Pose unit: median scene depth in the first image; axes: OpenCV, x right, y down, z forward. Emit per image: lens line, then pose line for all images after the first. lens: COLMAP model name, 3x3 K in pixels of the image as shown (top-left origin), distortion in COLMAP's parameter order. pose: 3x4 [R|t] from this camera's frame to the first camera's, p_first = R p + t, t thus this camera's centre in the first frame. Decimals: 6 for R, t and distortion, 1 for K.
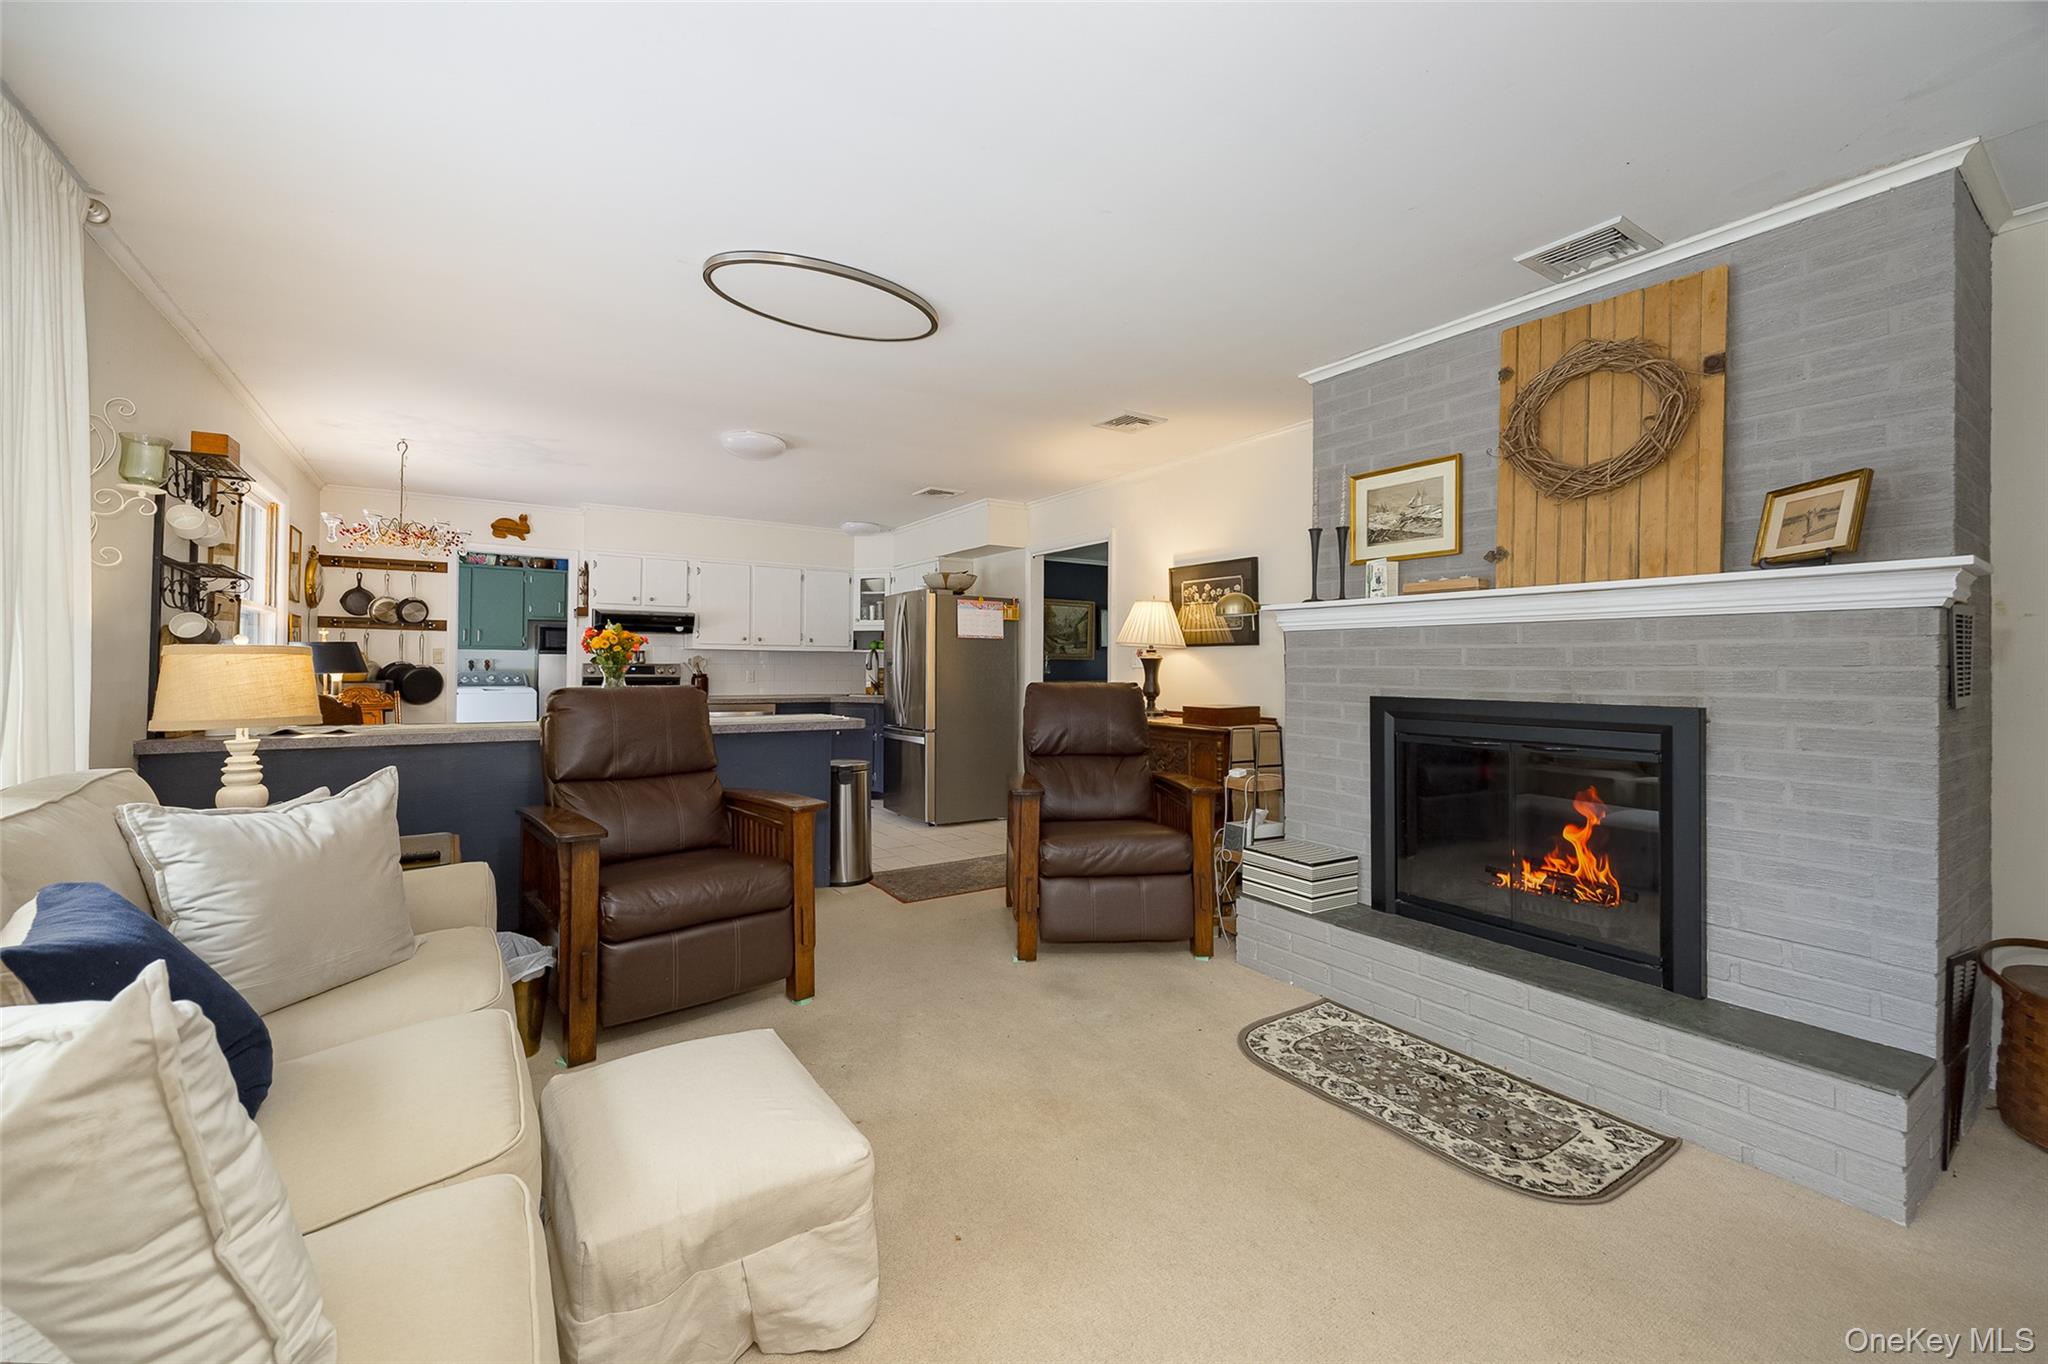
lens RADIAL K [[808.9, 0, 1003.2], [0, 808.9, 664.1], [0, 0, 1]] dist [-0.007598, -0.000039]
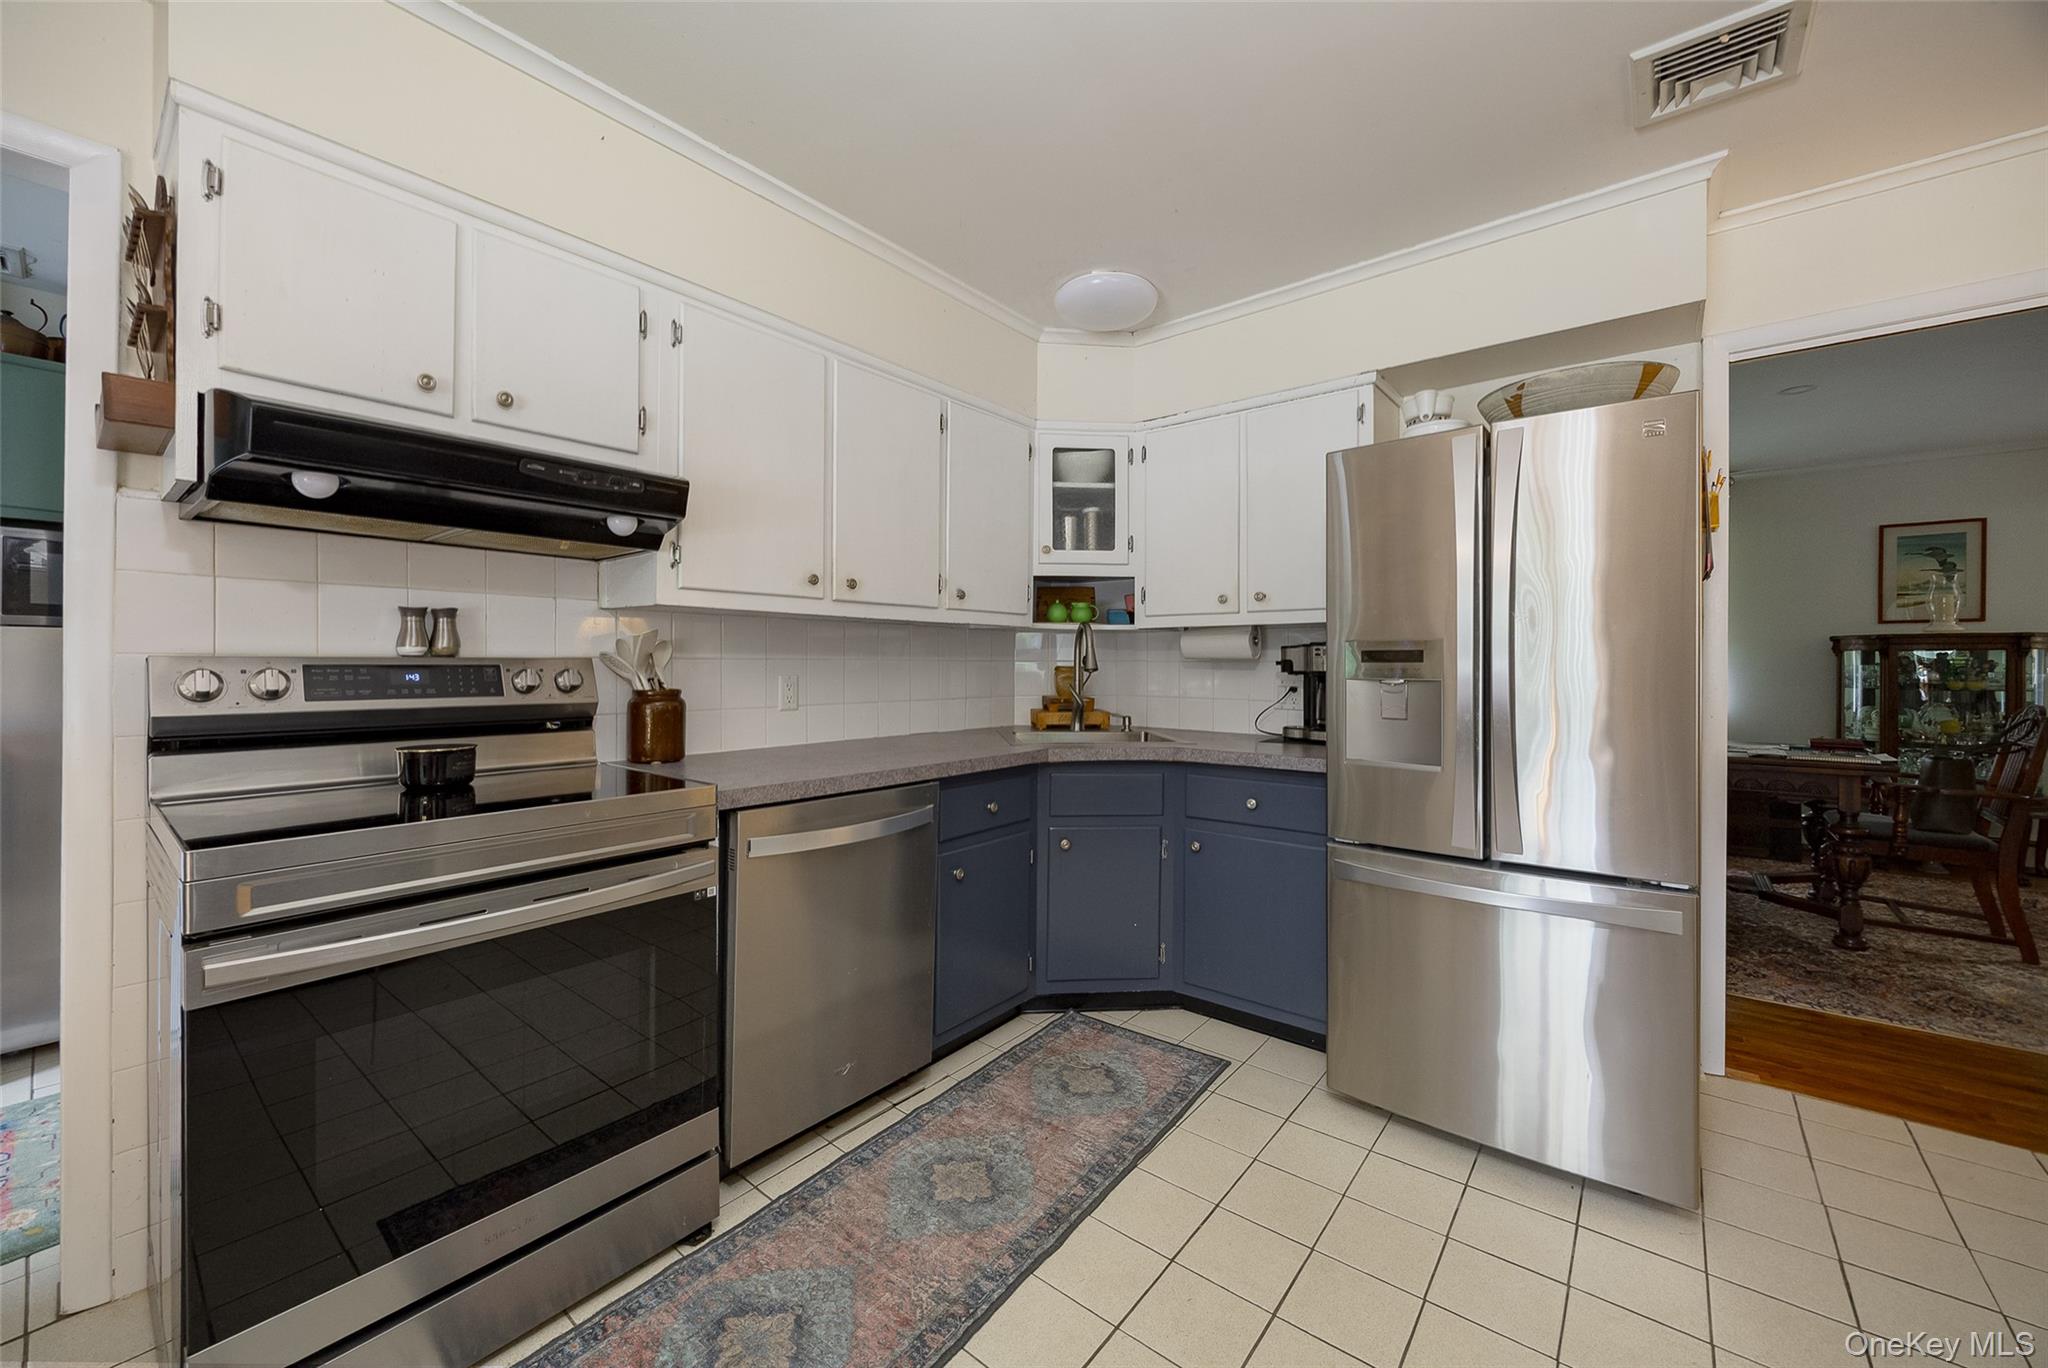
lens RADIAL K [[777.0, 0, 1021.8], [0, 777.0, 664.8], [0, 0, 1]] dist [0.000663, 0.000019]
pose [[0.956477, -0.006378, 0.291738, -0.382685], [0.004768, 0.999969, 0.006231, 0.001326], [-0.291769, -0.004569, 0.956478, 0.784358]]
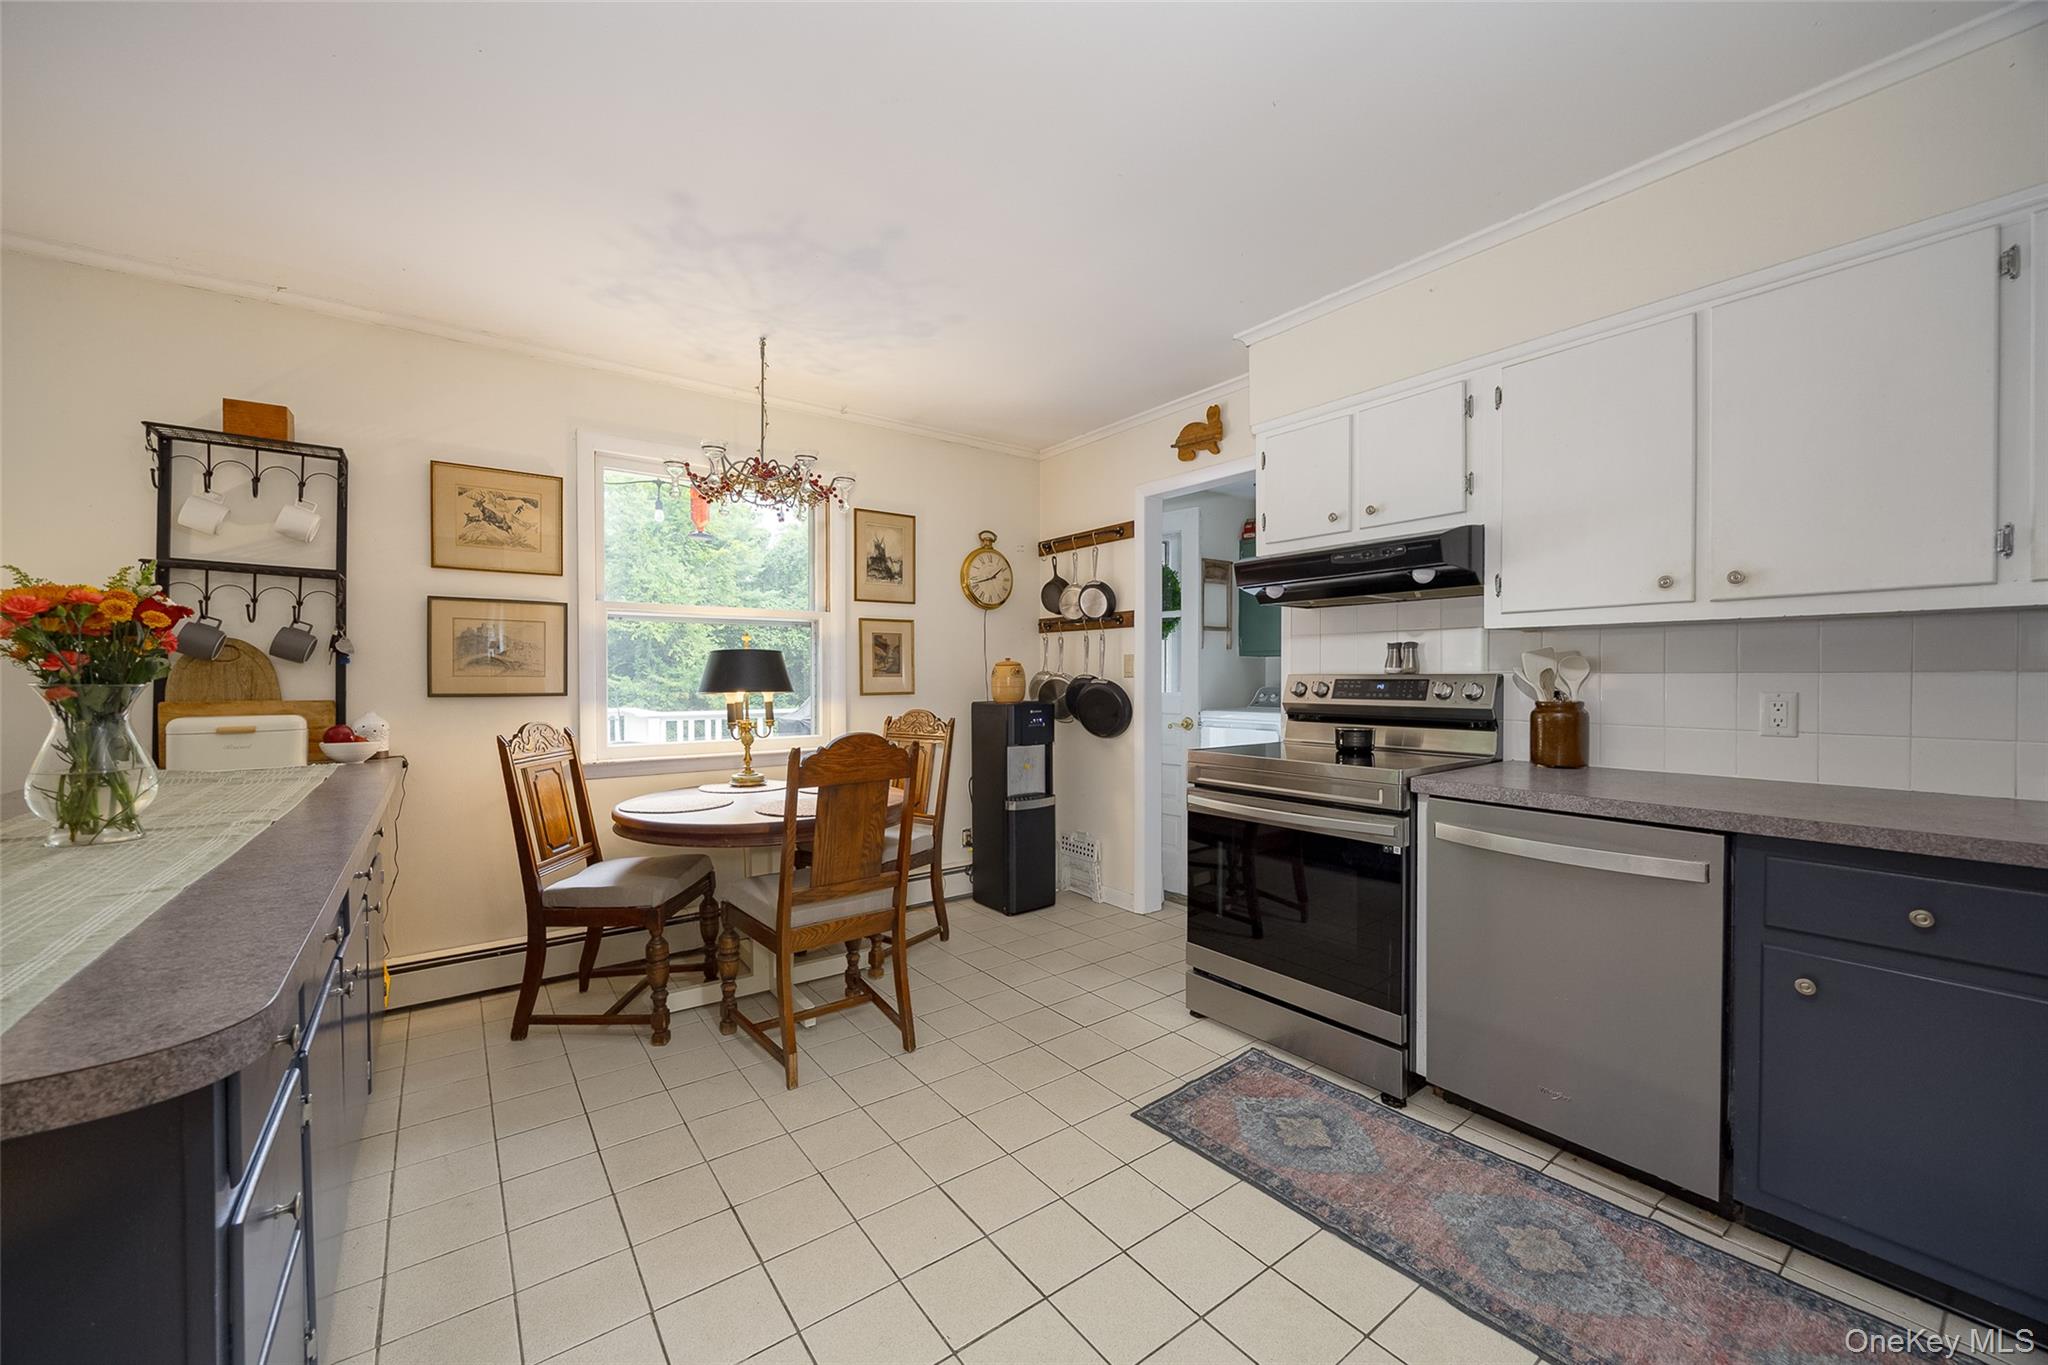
lens RADIAL K [[783.5, 0, 1024.0], [0, 783.5, 682.5], [0, 0, 1]] dist [-0.000437, -0.000039]
pose [[0.058021, 0.000530, -0.998315, -0.069774], [0.007143, 0.999974, 0.000946, 0.002071], [0.998290, -0.007185, 0.058016, 0.877831]]
